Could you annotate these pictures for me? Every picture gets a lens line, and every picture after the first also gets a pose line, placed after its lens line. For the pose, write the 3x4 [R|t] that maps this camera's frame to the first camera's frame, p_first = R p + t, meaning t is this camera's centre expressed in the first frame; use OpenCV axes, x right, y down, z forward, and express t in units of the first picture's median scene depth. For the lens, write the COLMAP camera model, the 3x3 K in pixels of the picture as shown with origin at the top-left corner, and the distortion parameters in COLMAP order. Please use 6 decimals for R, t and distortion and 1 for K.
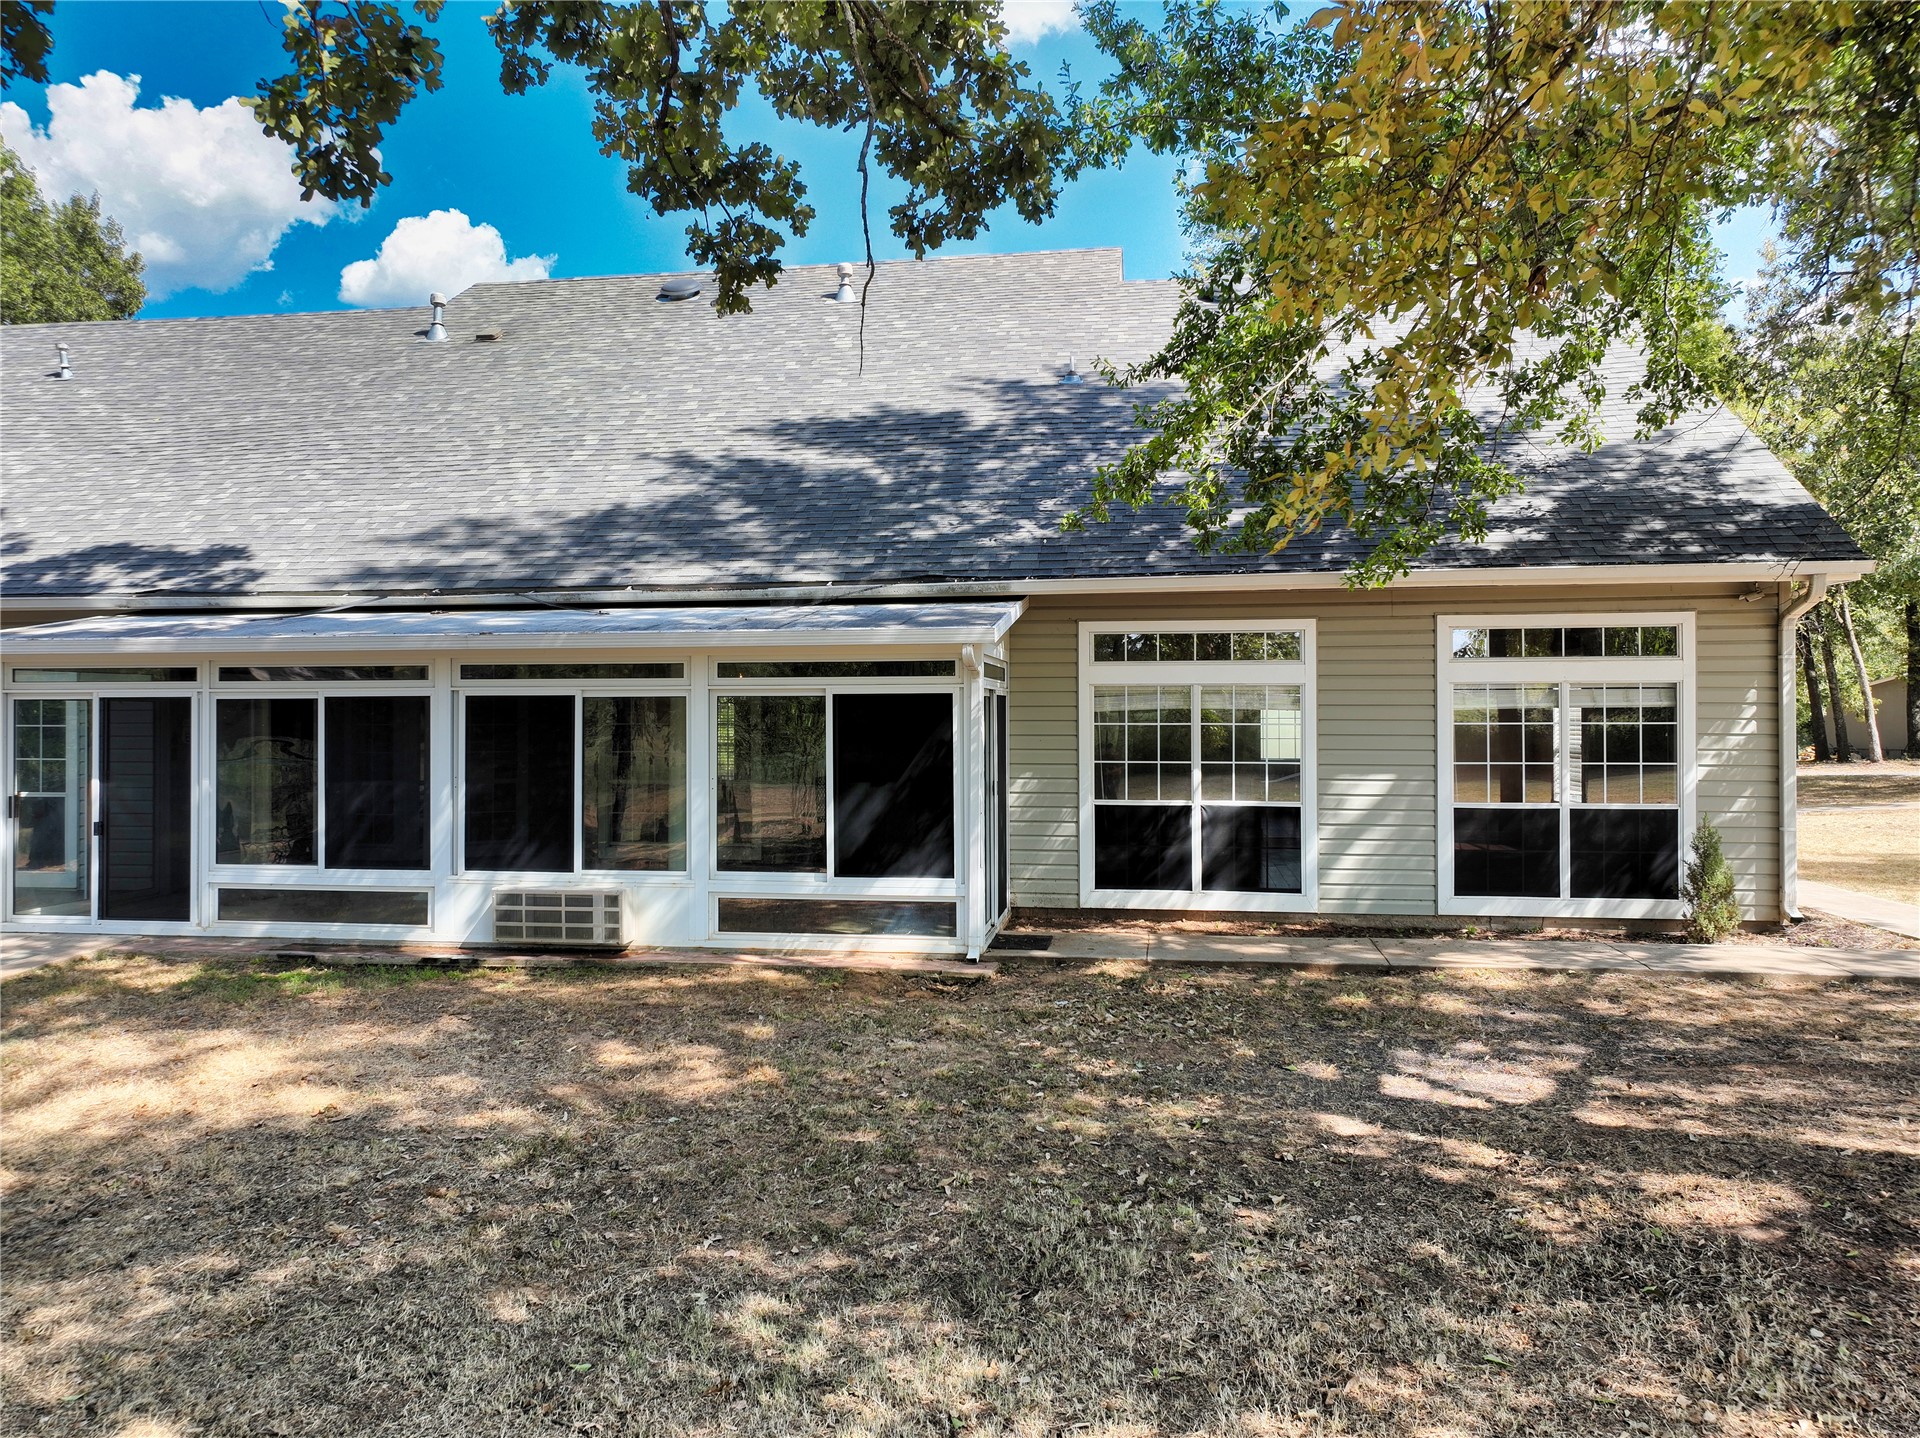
lens RADIAL K [[1348.0, 0, 960.2], [0, 1348.0, 715.2], [0, 0, 1]] dist [0.001305, 0.014525]
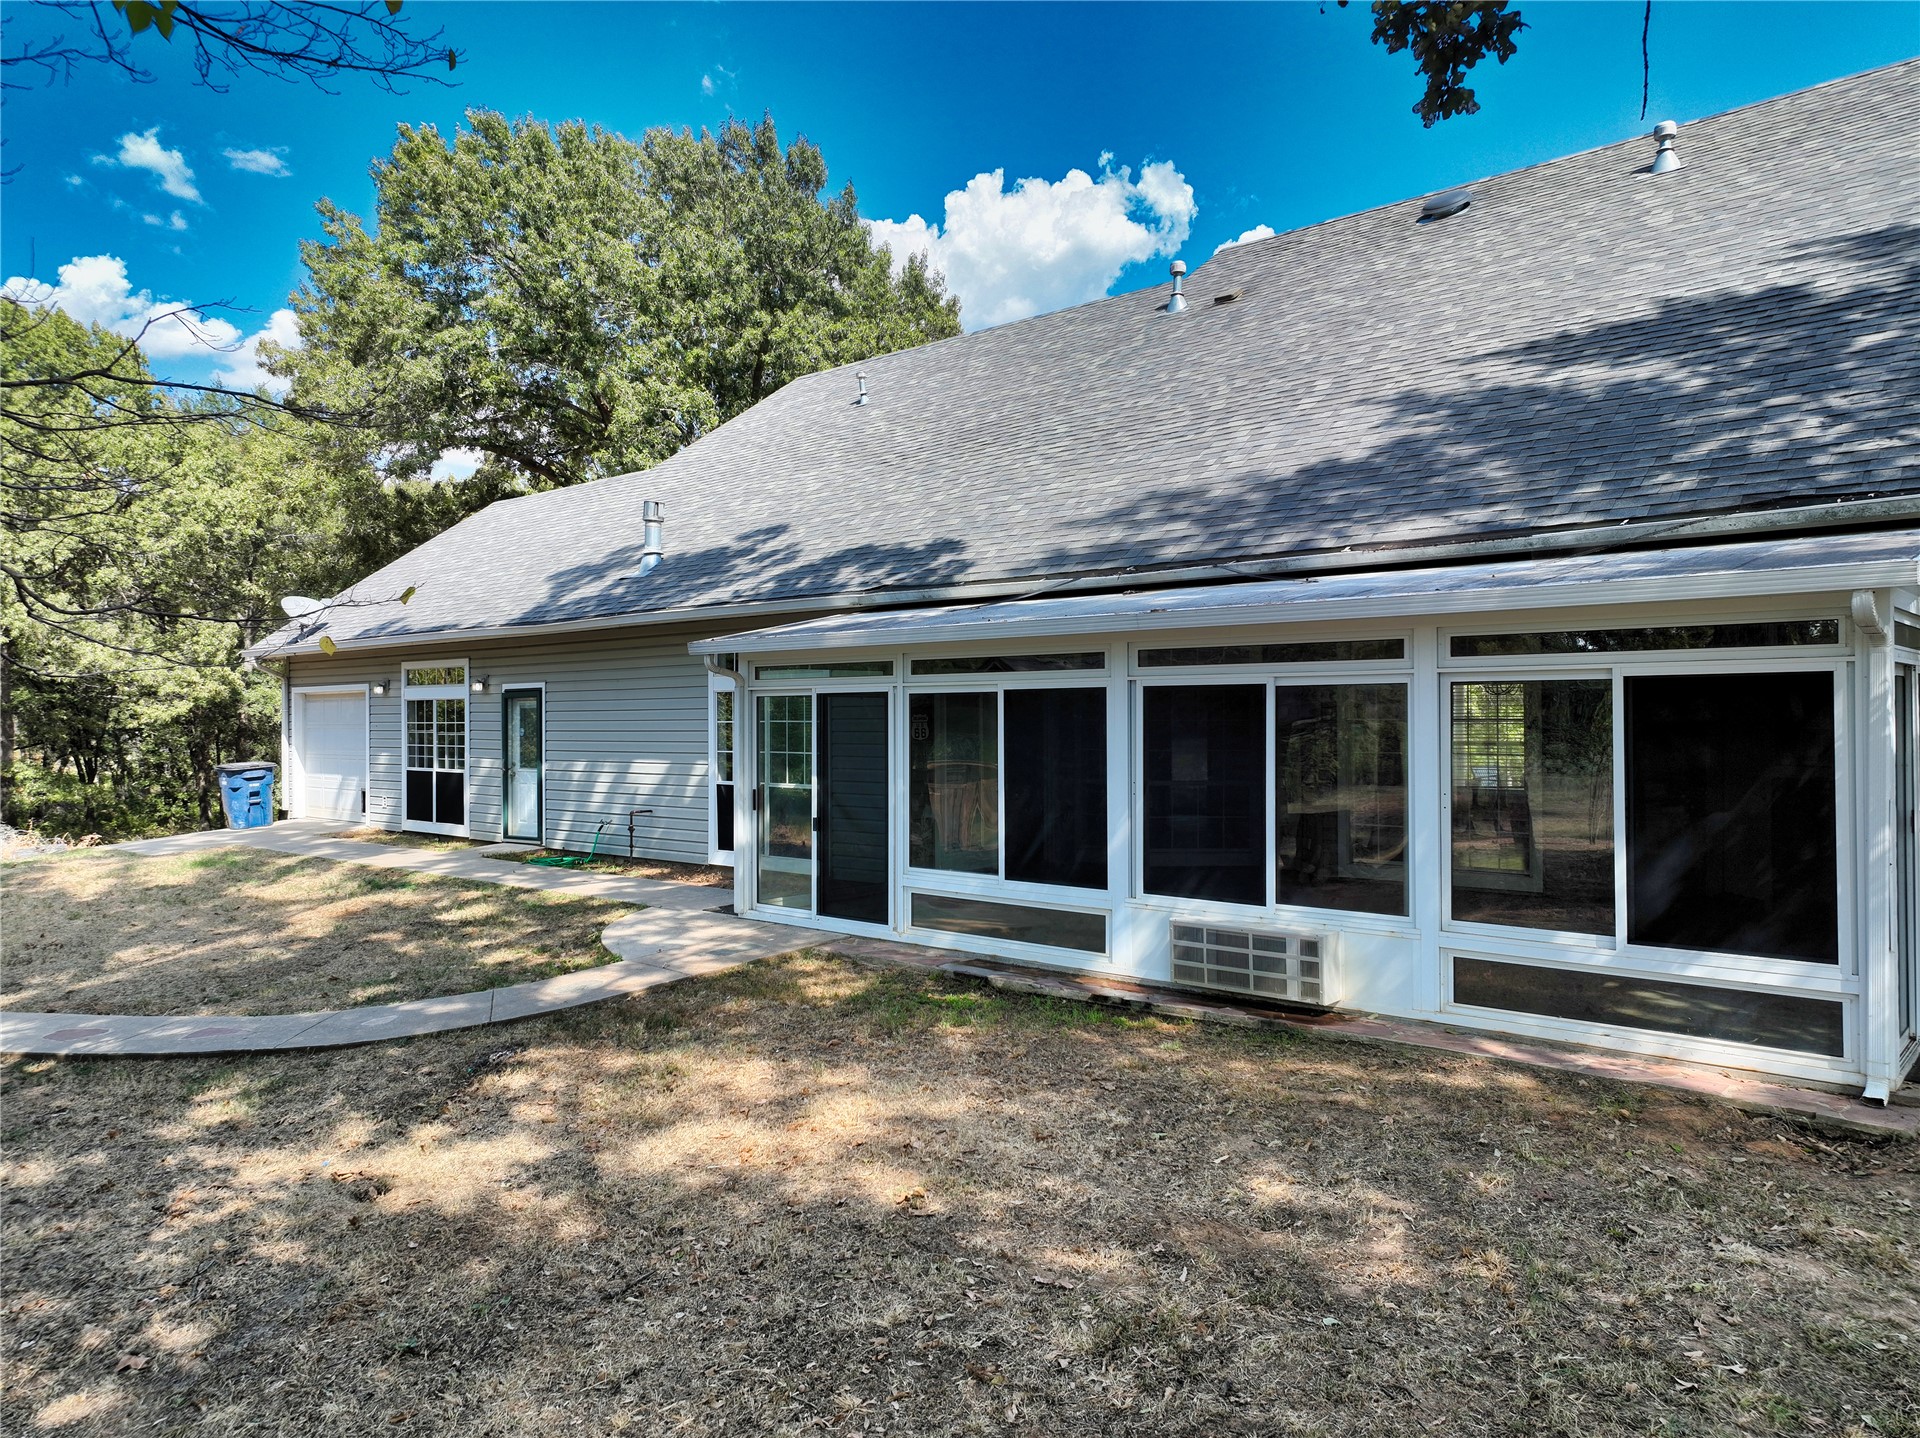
lens RADIAL K [[1348.0, 0, 960.2], [0, 1348.0, 715.2], [0, 0, 1]] dist [0.001305, 0.014525]
pose [[0.837298, -0.002600, -0.546741, -0.002029], [0.004351, 0.999989, 0.001908, 0.001356], [0.546729, -0.003977, 0.837300, 0.234323]]
